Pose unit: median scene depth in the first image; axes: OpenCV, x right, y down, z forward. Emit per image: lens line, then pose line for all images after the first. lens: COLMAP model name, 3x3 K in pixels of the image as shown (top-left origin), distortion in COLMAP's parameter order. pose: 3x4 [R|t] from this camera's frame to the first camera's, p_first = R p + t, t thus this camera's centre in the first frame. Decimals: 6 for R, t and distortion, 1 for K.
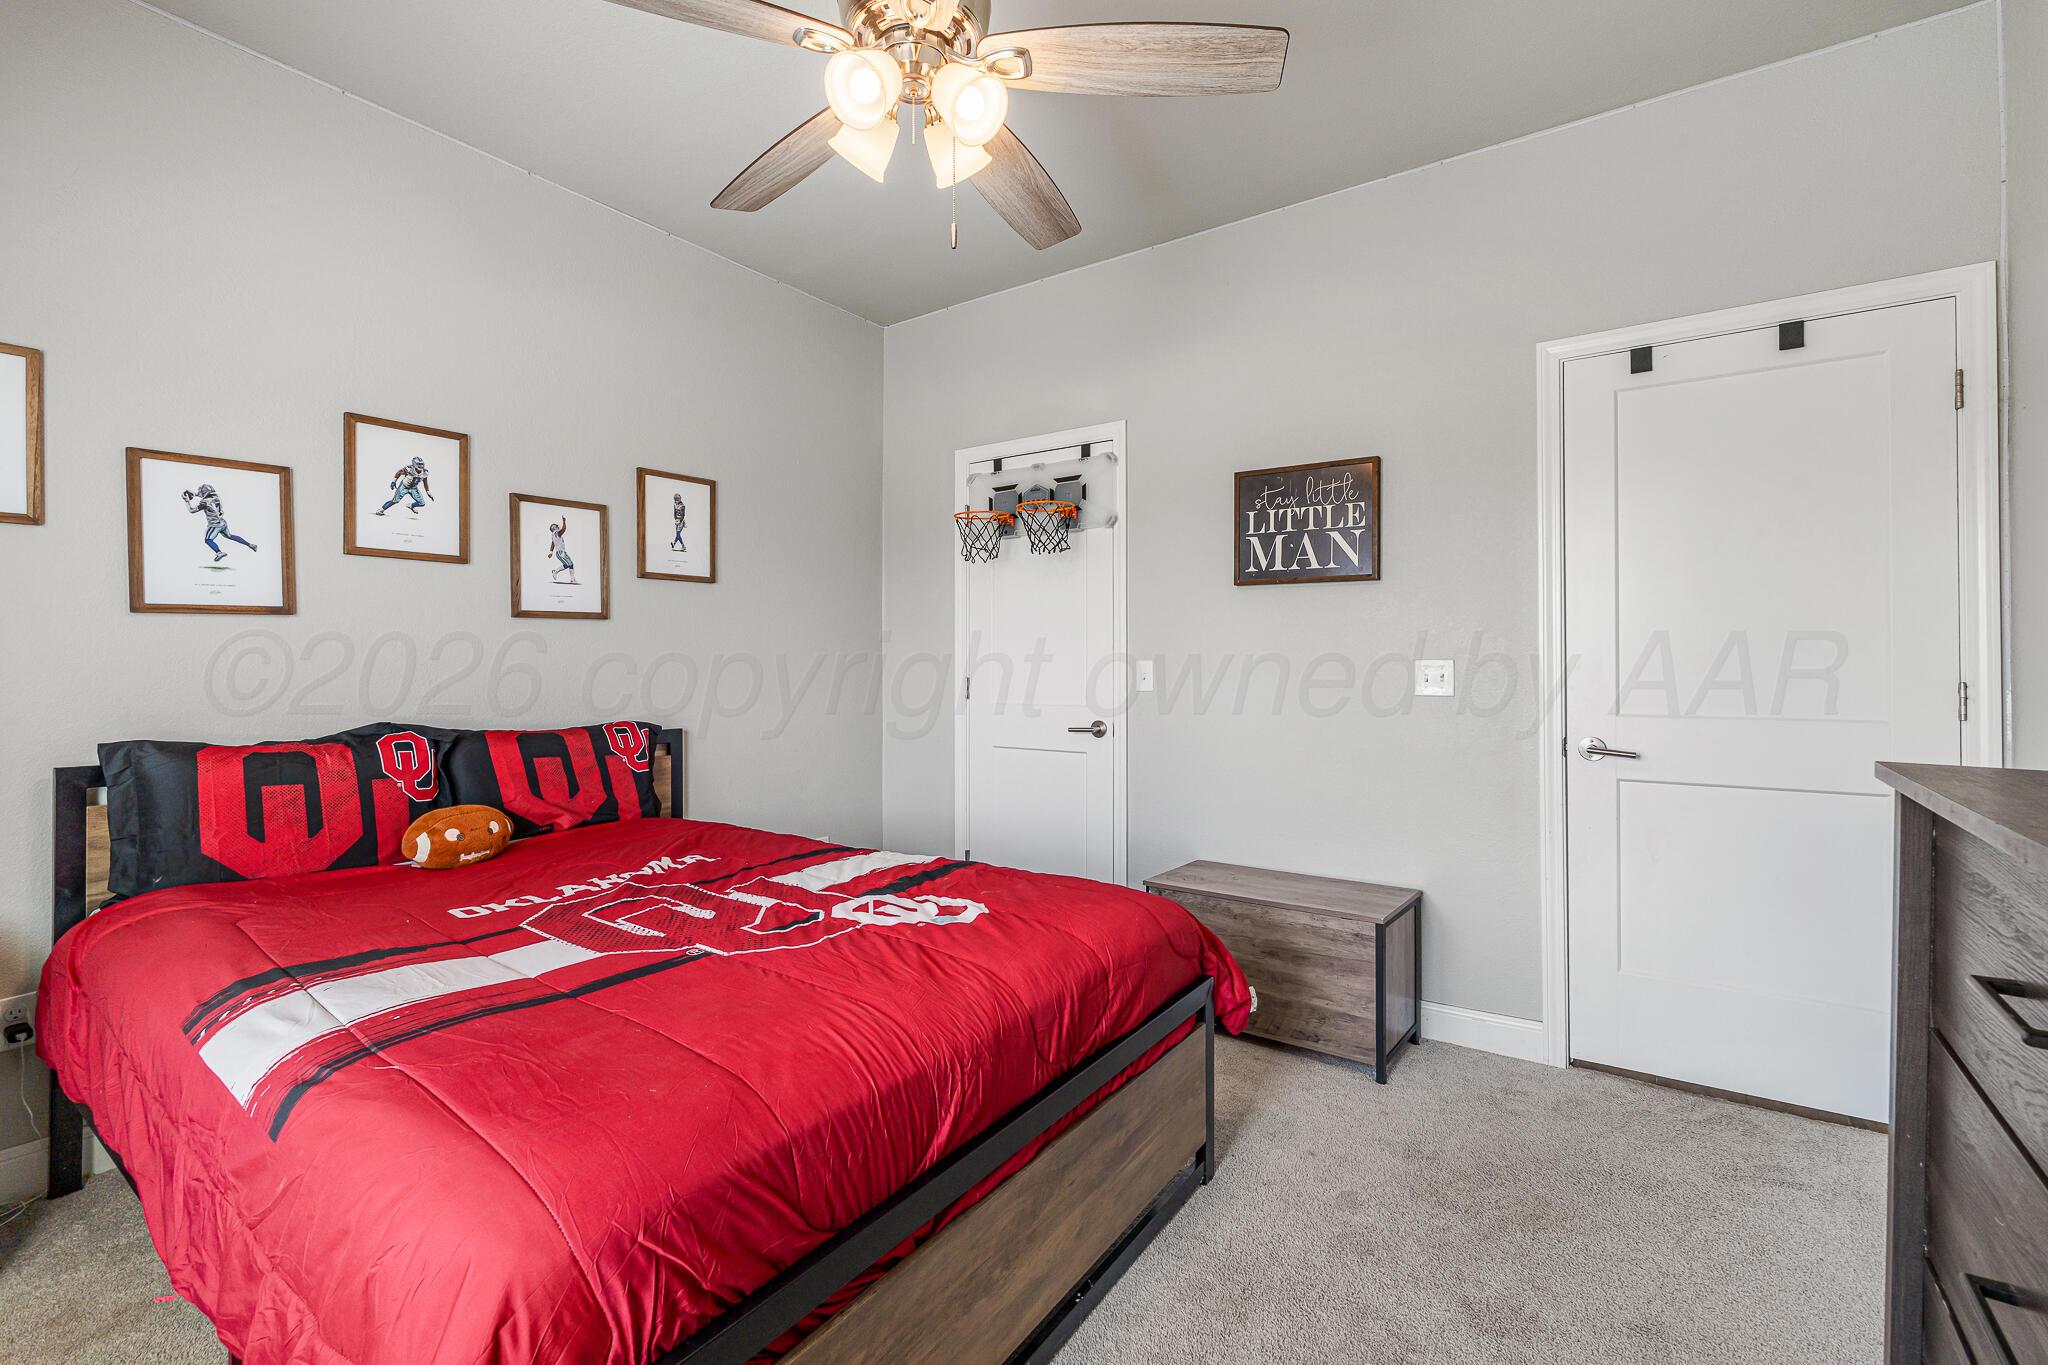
lens RADIAL K [[905.4, 0, 1024.0], [0, 905.4, 682.5], [0, 0, 1]] dist [-0.001588, 0.000129]
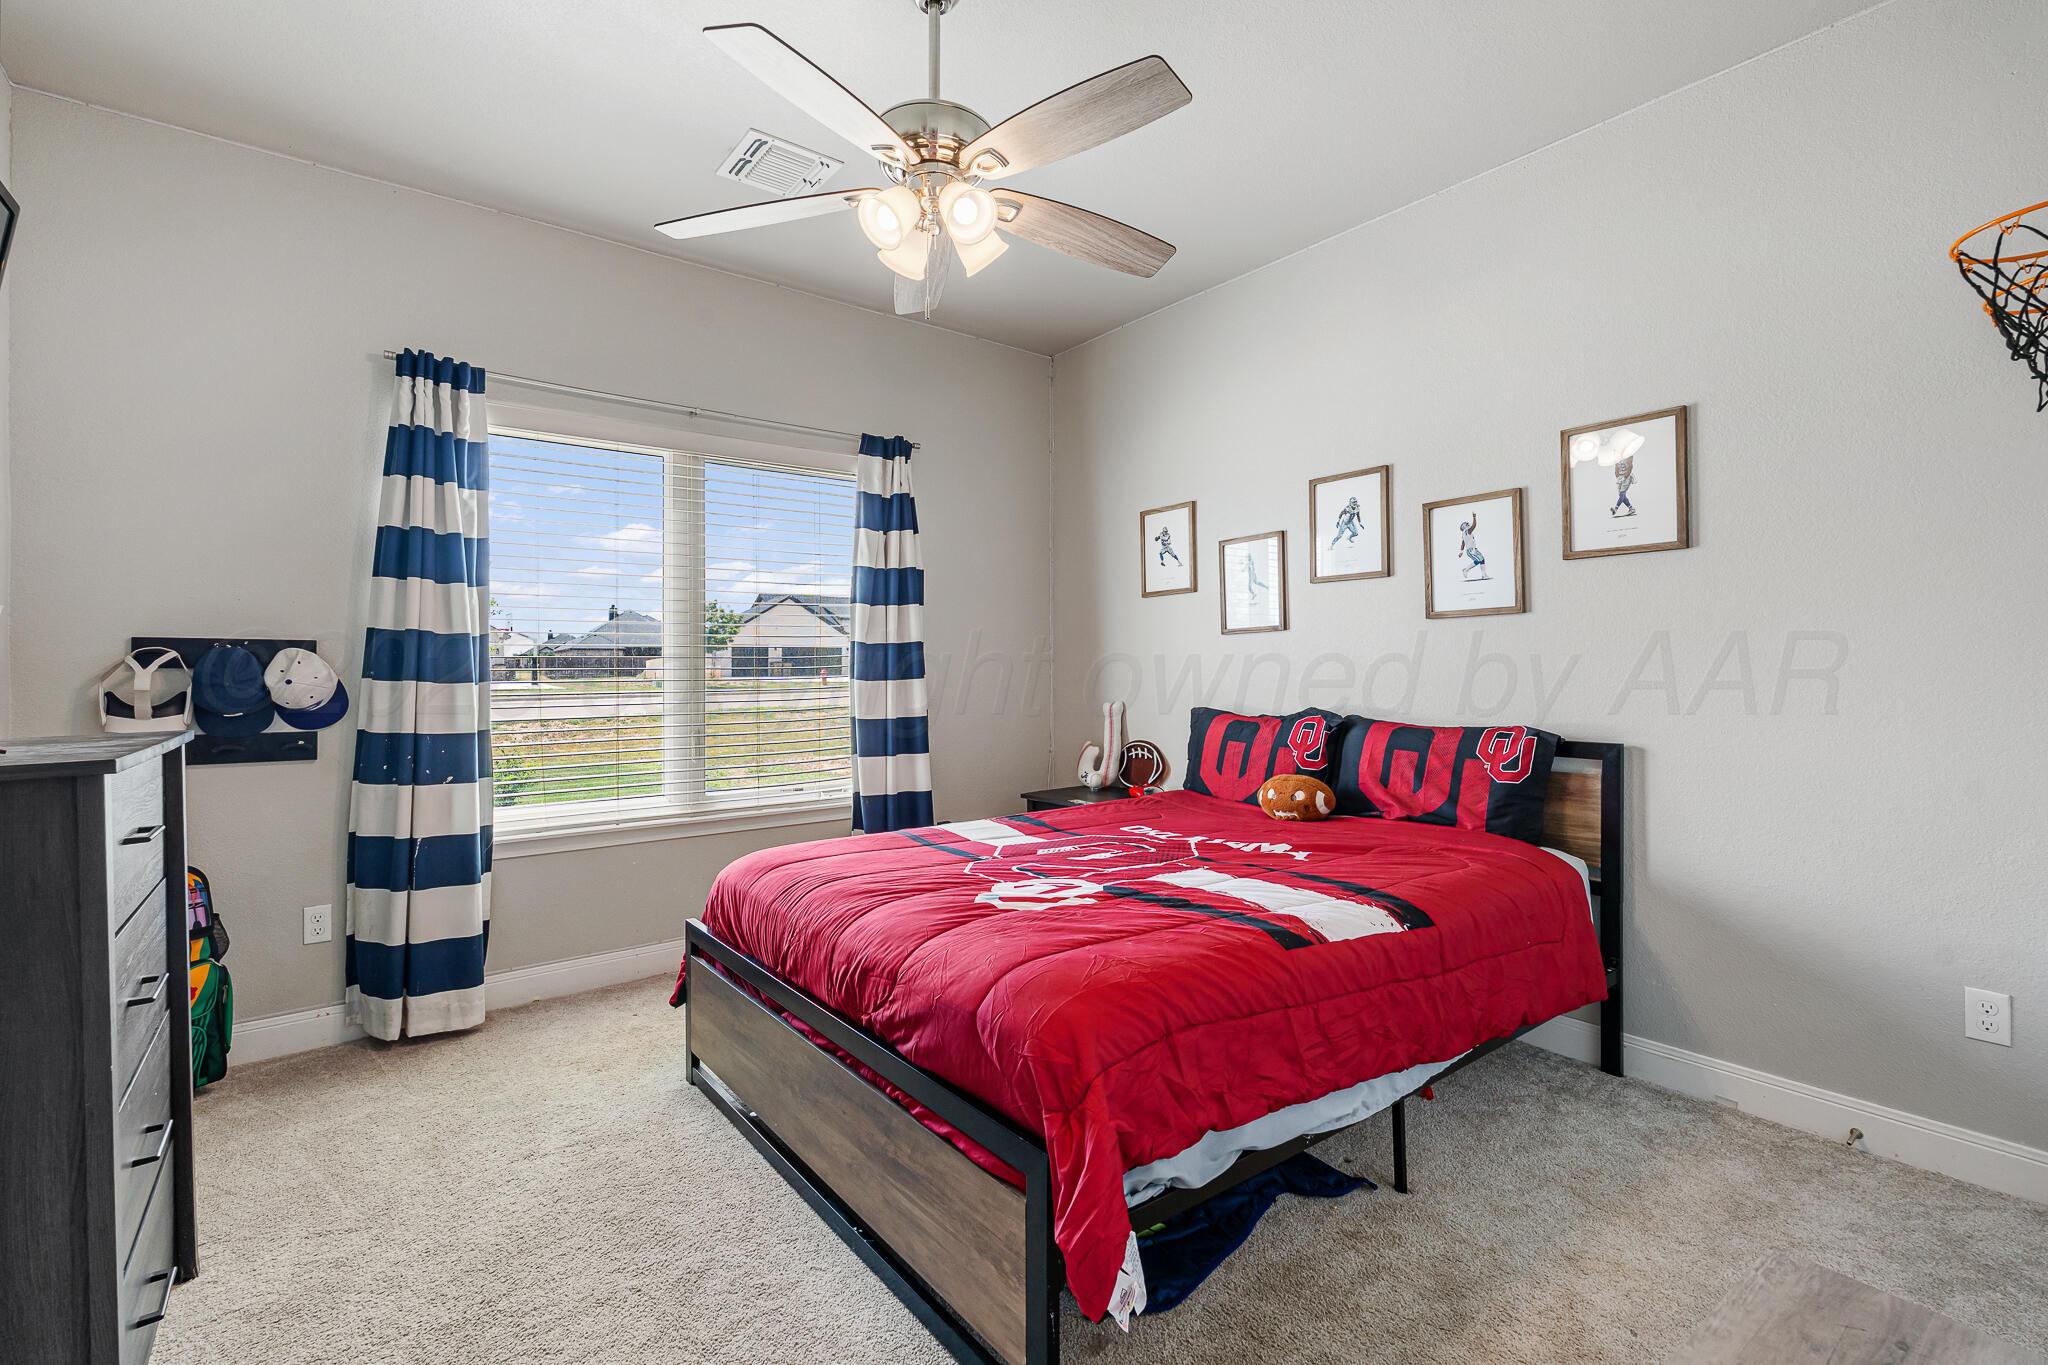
lens RADIAL K [[905.4, 0, 1024.0], [0, 905.4, 682.5], [0, 0, 1]] dist [-0.001588, 0.000129]
pose [[-0.294297, 0.020763, -0.955489, 0.617780], [-0.011629, 0.999612, 0.025303, -0.019054], [0.955643, 0.018558, -0.293941, 0.880287]]
